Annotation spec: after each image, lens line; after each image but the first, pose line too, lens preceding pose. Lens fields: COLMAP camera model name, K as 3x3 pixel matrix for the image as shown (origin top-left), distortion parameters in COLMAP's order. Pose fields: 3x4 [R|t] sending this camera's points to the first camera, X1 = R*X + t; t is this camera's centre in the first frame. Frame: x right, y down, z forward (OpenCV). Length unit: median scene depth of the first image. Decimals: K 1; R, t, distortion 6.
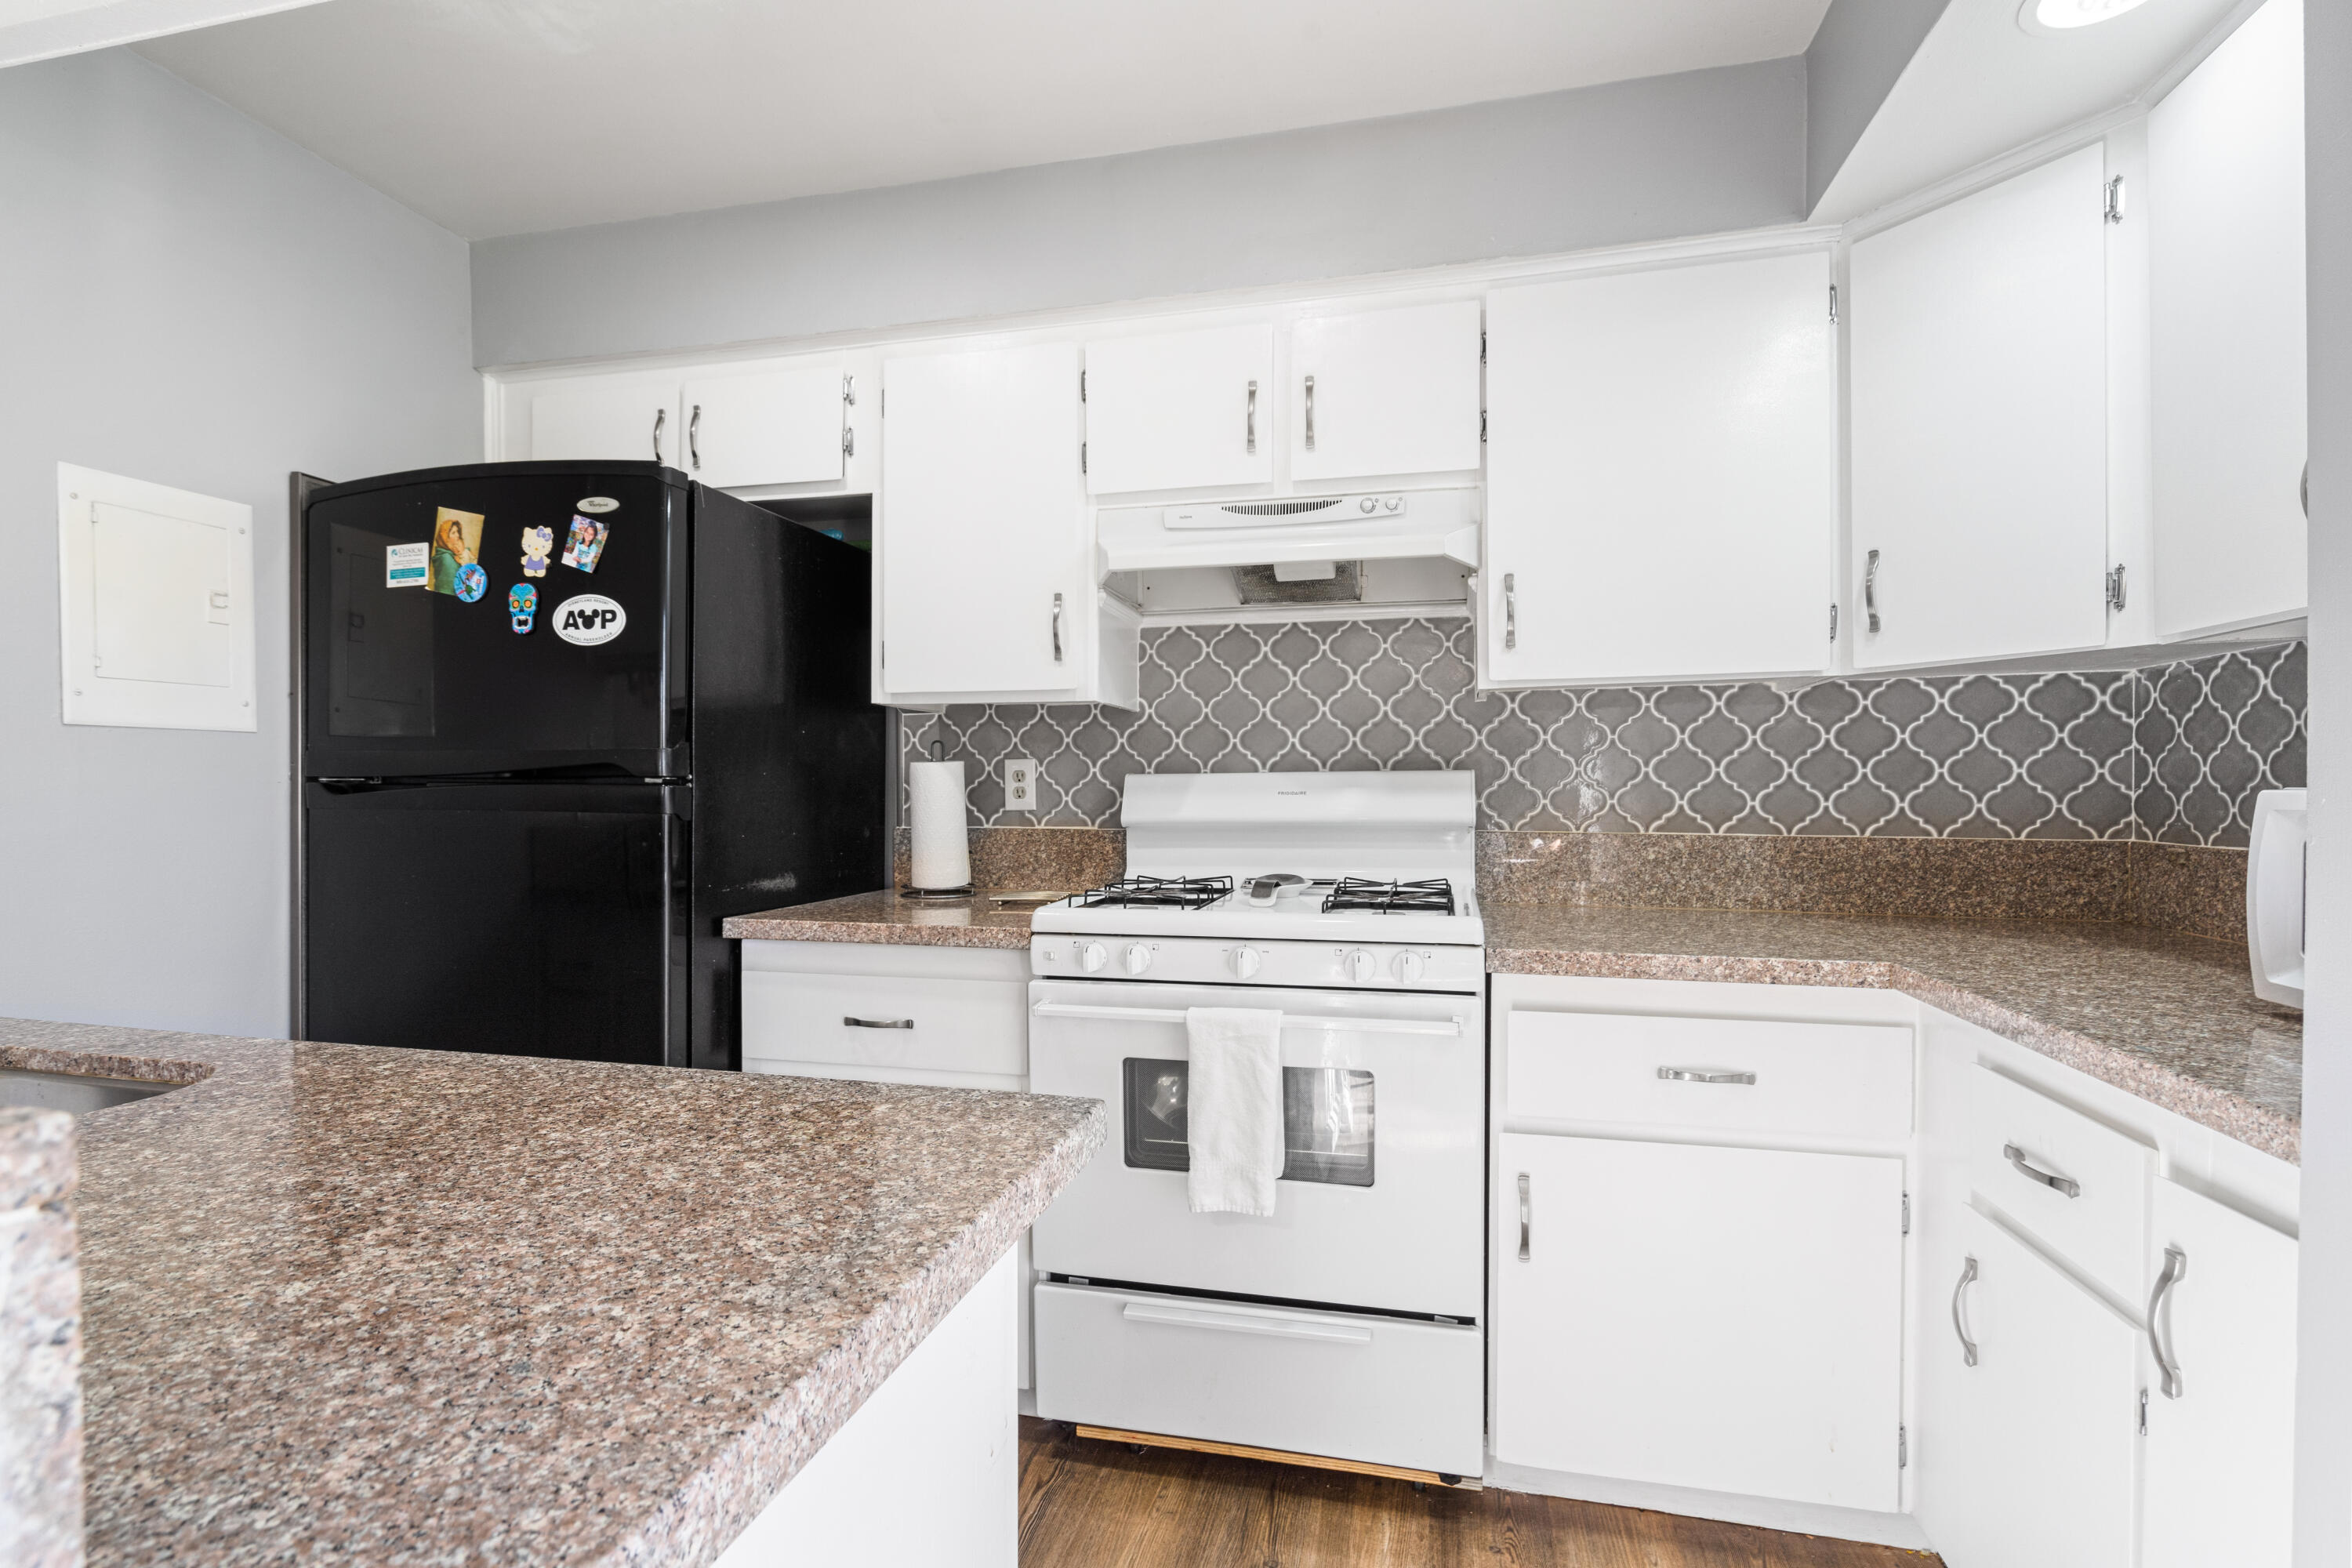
lens RADIAL K [[1070.8, 0, 1193.3], [0, 1070.8, 791.0], [0, 0, 1]] dist [-0.005170, 0.002254]
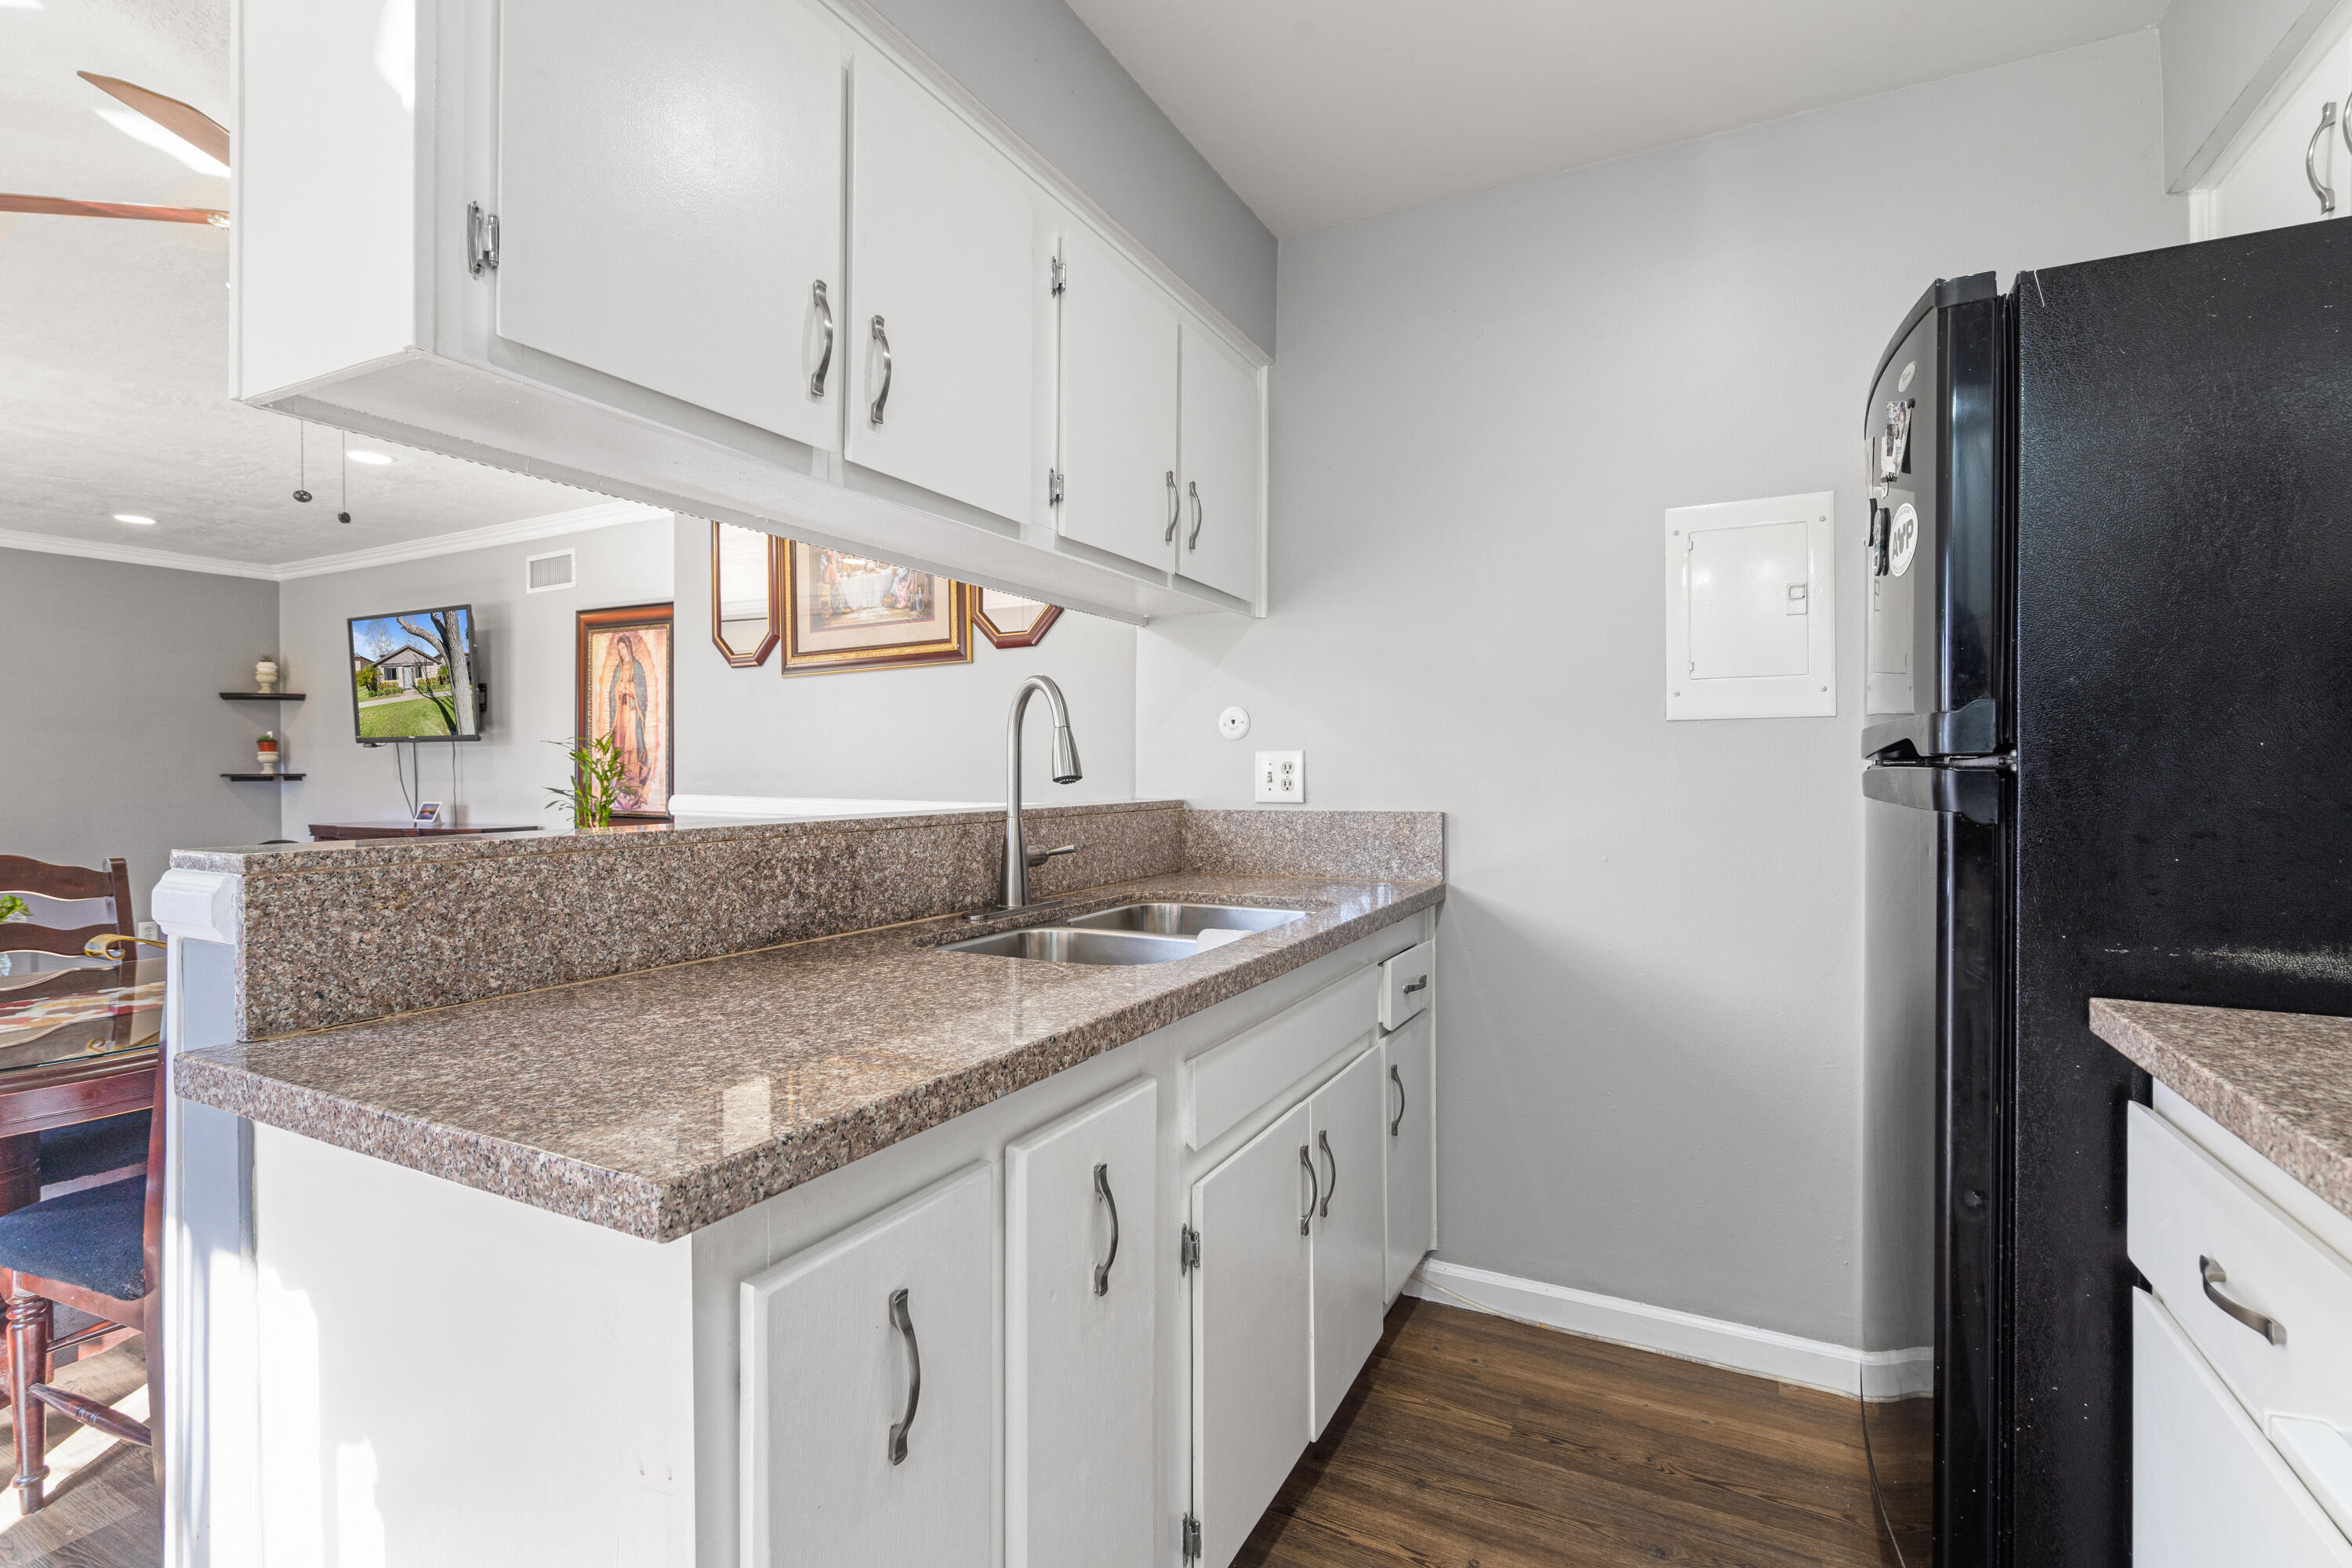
lens RADIAL K [[1065.9, 0, 1172.7], [0, 1065.9, 775.9], [0, 0, 1]] dist [-0.002666, 0.001360]
pose [[-0.248570, 0.005181, -0.968600, 0.240401], [-0.000422, 0.999985, 0.005458, -0.003798], [0.968614, 0.001765, -0.248564, 0.657946]]
